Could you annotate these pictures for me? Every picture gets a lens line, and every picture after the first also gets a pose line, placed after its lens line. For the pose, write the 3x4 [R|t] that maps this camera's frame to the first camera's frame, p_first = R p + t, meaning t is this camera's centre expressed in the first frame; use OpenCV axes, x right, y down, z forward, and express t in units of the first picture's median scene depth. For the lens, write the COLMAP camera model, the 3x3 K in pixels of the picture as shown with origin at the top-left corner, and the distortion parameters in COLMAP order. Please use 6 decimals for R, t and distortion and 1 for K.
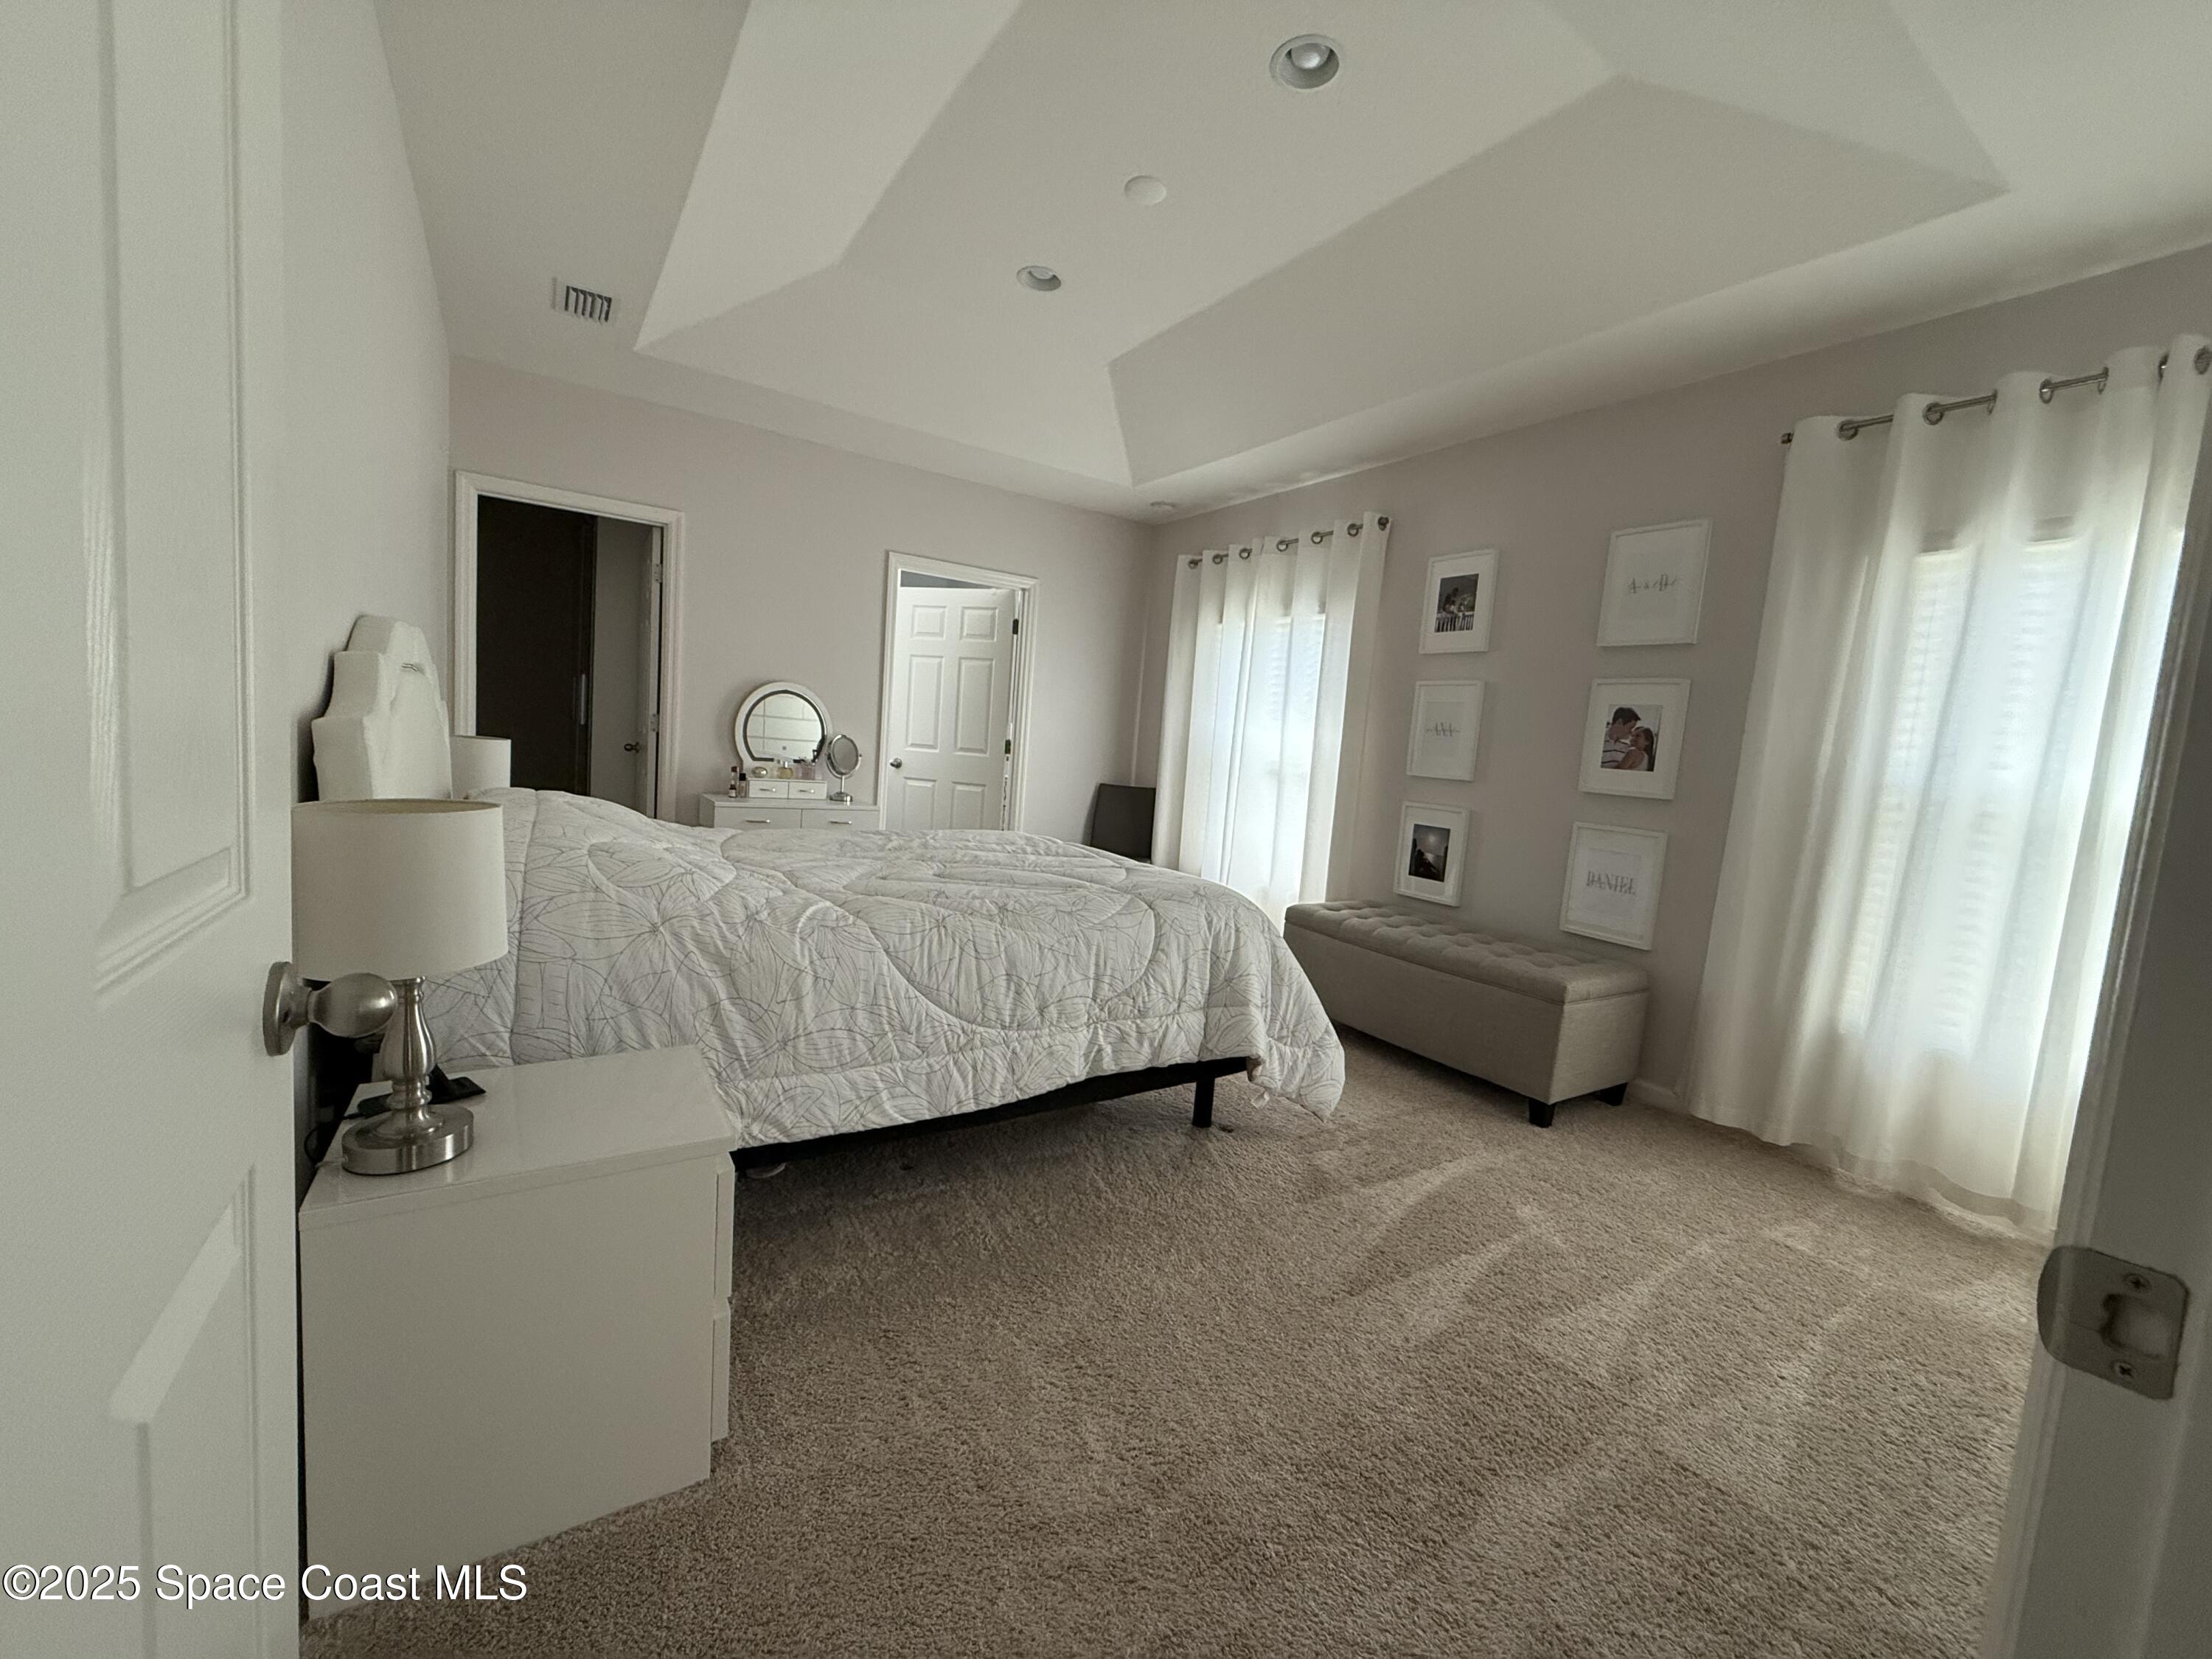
lens RADIAL K [[885.7, 0, 1106.0], [0, 885.7, 829.5], [0, 0, 1]] dist [0.000614, 0.000146]
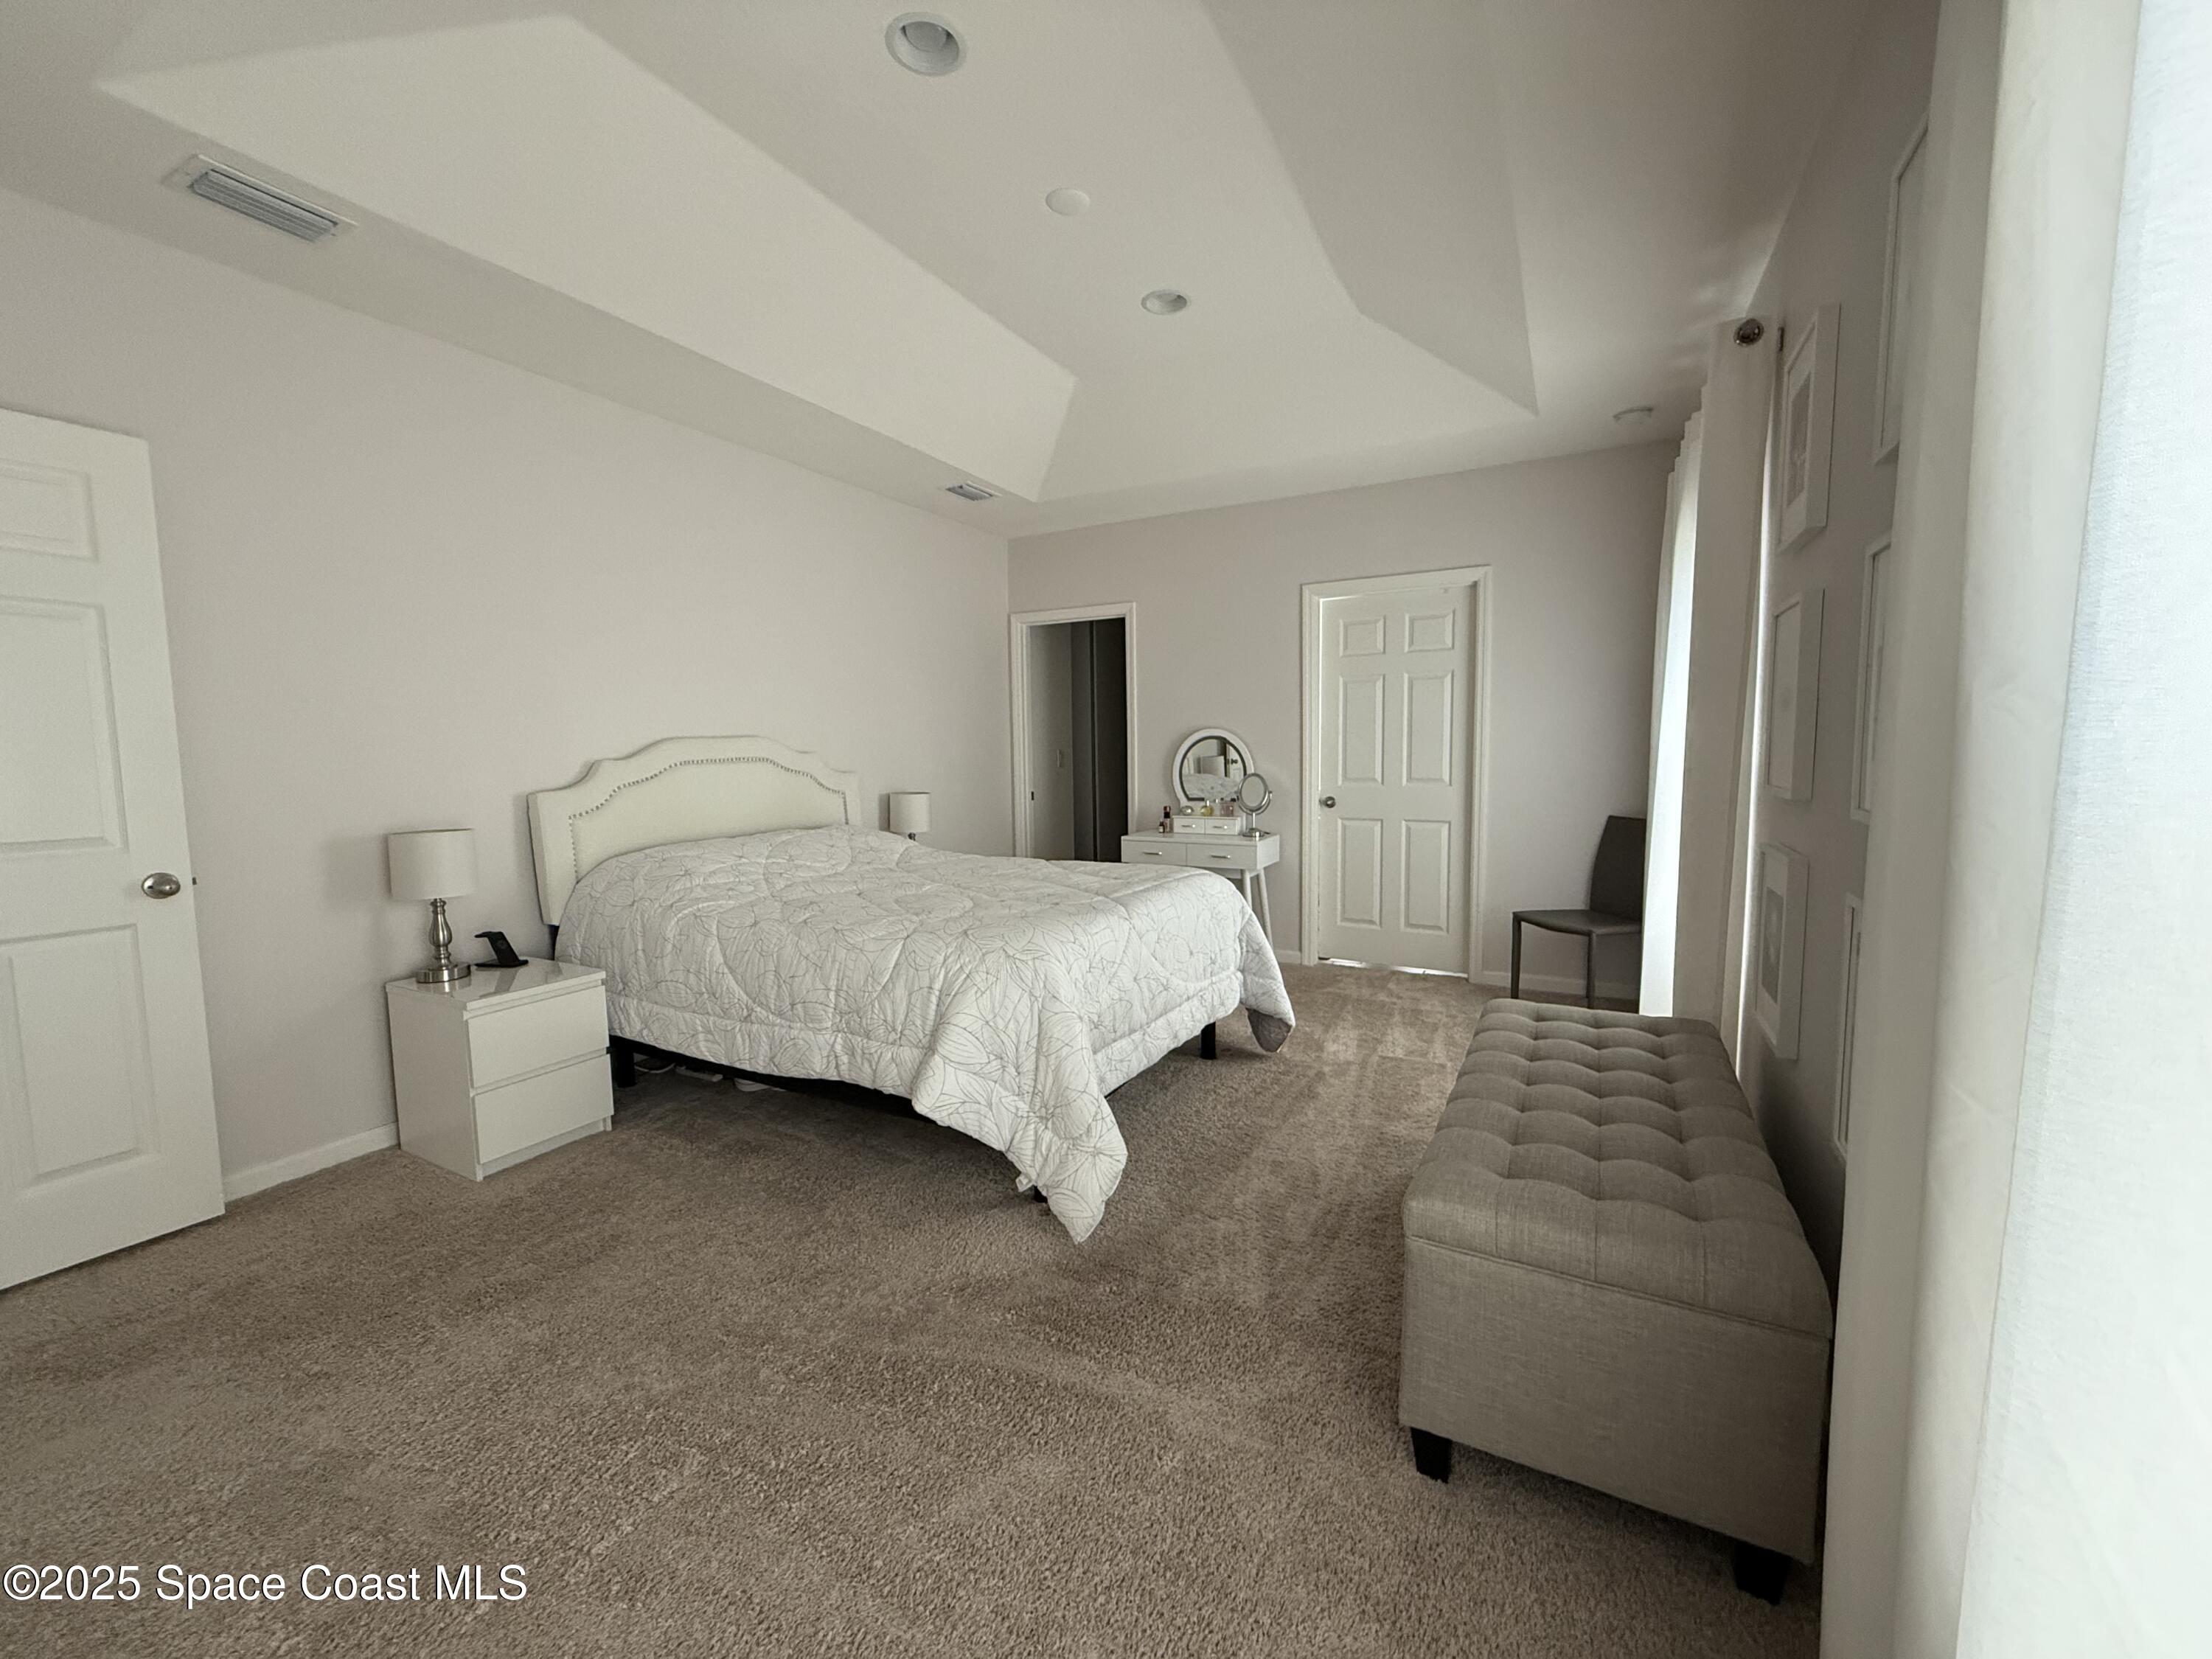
lens RADIAL K [[885.7, 0, 1106.0], [0, 885.7, 829.5], [0, 0, 1]] dist [0.000614, 0.000146]
pose [[0.472132, 0.000388, -0.881528, 1.090172], [-0.040563, 0.998950, -0.021285, -0.023820], [0.880594, 0.045807, 0.471653, 0.736946]]
